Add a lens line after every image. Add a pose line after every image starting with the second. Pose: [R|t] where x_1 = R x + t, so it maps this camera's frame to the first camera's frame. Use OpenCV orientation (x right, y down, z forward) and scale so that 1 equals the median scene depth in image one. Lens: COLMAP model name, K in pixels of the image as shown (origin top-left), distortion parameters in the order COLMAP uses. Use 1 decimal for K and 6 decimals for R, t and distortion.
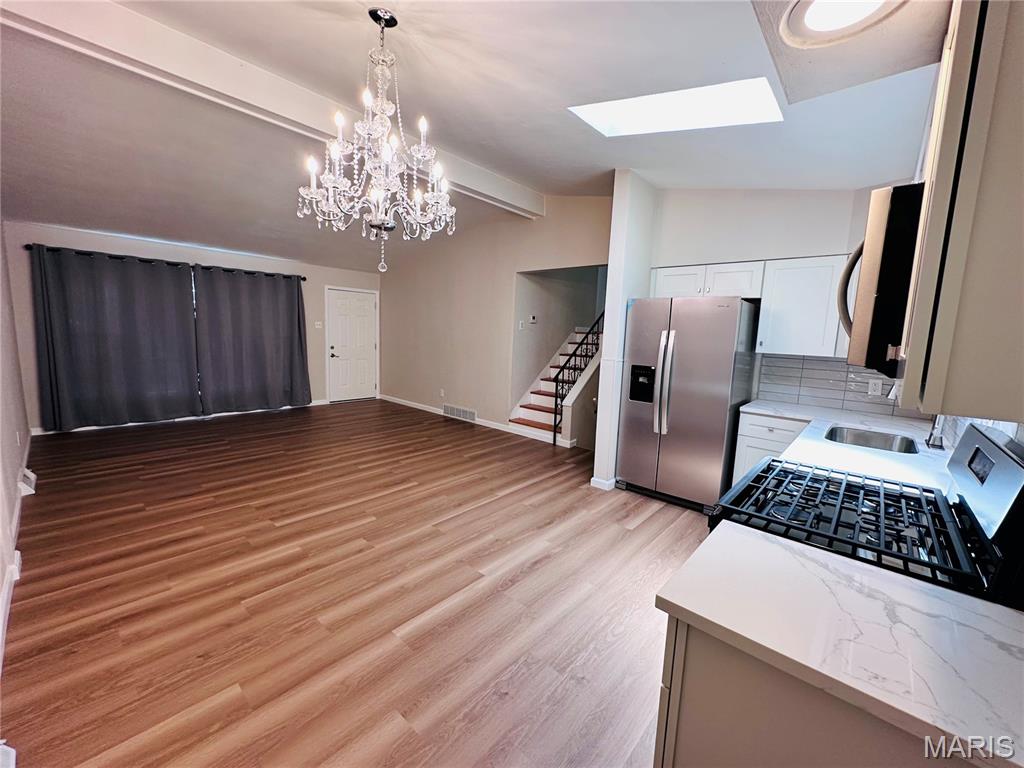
lens RADIAL K [[410.5, 0, 512.0], [0, 410.5, 384.0], [0, 0, 1]] dist [-0.000804, -0.000109]
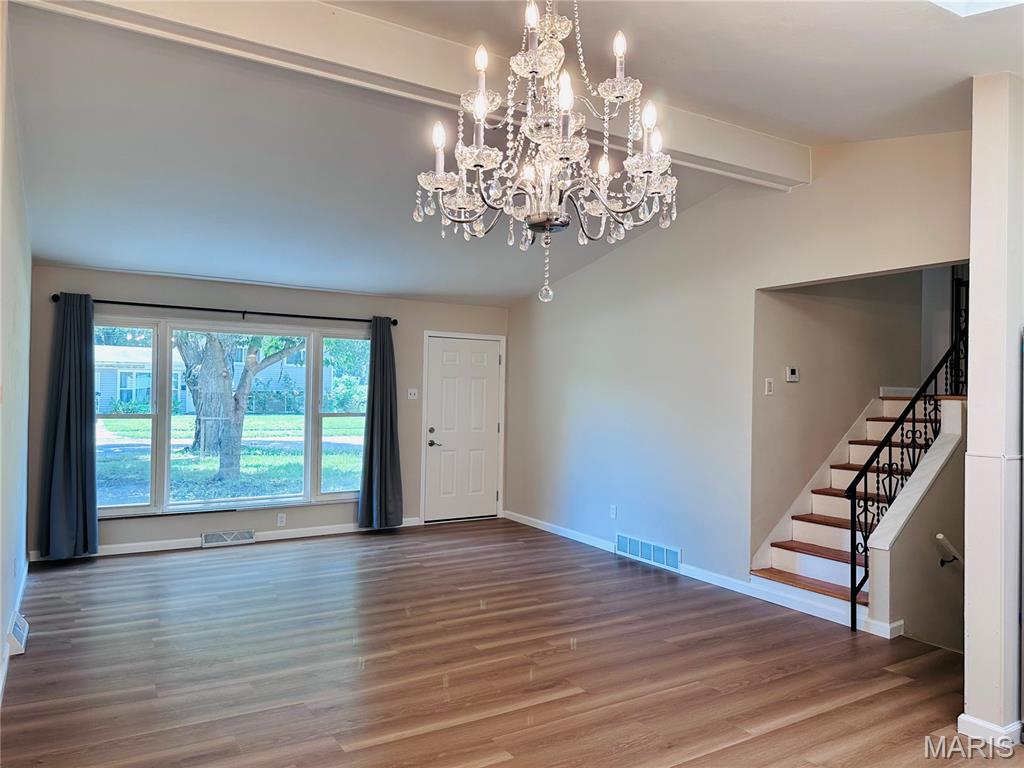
lens RADIAL K [[717.6, 0, 500.9], [0, 717.6, 382.6], [0, 0, 1]] dist [0.072051, -0.097563]
pose [[0.954375, -0.027216, -0.297367, -0.033118], [-0.017533, 0.989013, -0.146788, -0.007180], [0.298095, 0.145305, 0.943412, 0.026968]]
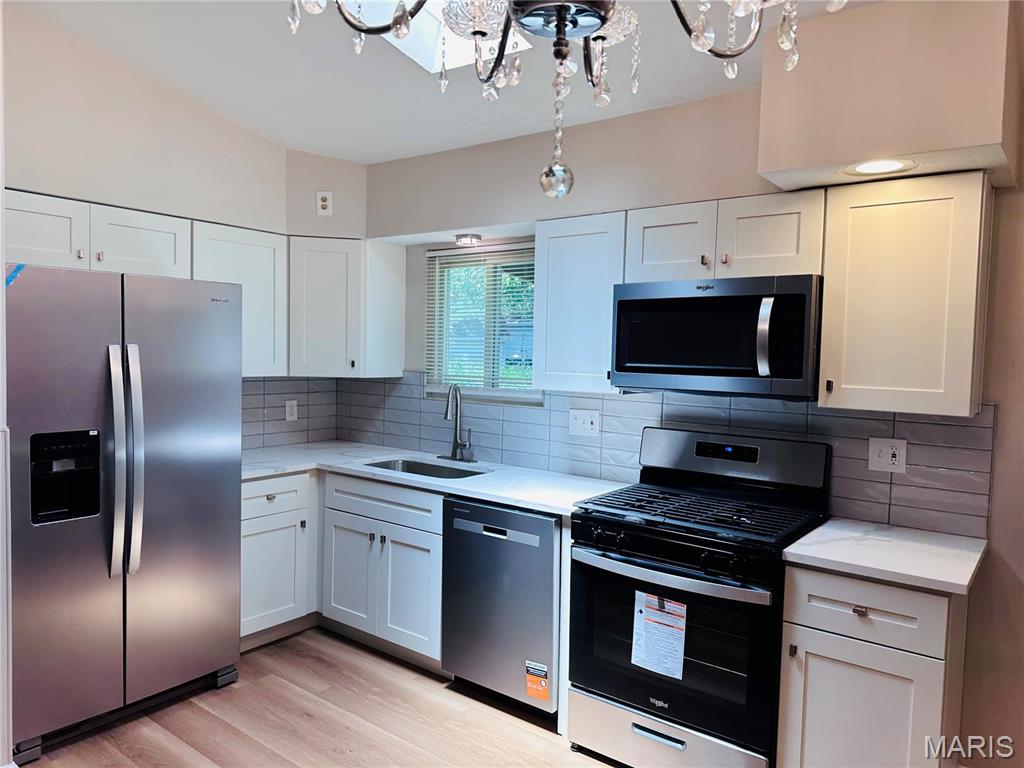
lens RADIAL K [[717.6, 0, 500.9], [0, 717.6, 382.6], [0, 0, 1]] dist [0.072051, -0.097563]
pose [[-0.064405, -0.096642, 0.993233, -0.301476], [0.101558, 0.989497, 0.102864, -0.088497], [-0.992743, 0.107496, -0.053914, 0.434612]]
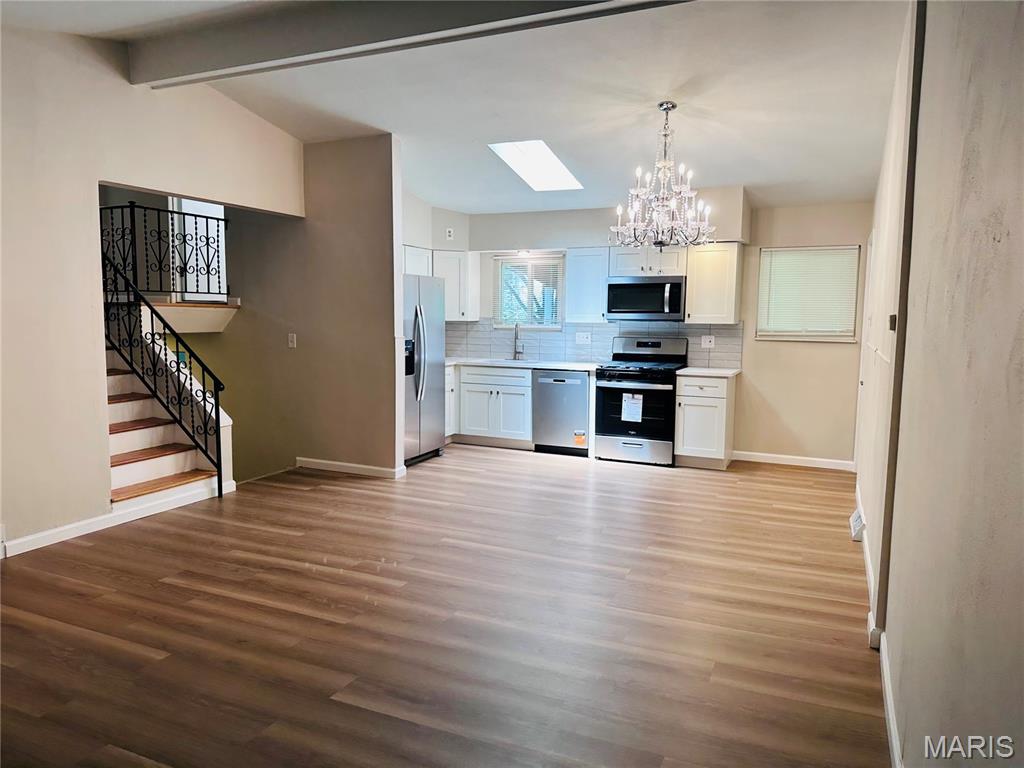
lens RADIAL K [[717.6, 0, 500.9], [0, 717.6, 382.6], [0, 0, 1]] dist [0.072051, -0.097563]
pose [[-0.288461, -0.140484, 0.947130, -1.040173], [0.100530, 0.979267, 0.175868, -0.165228], [-0.952200, 0.145946, -0.268358, 0.913437]]
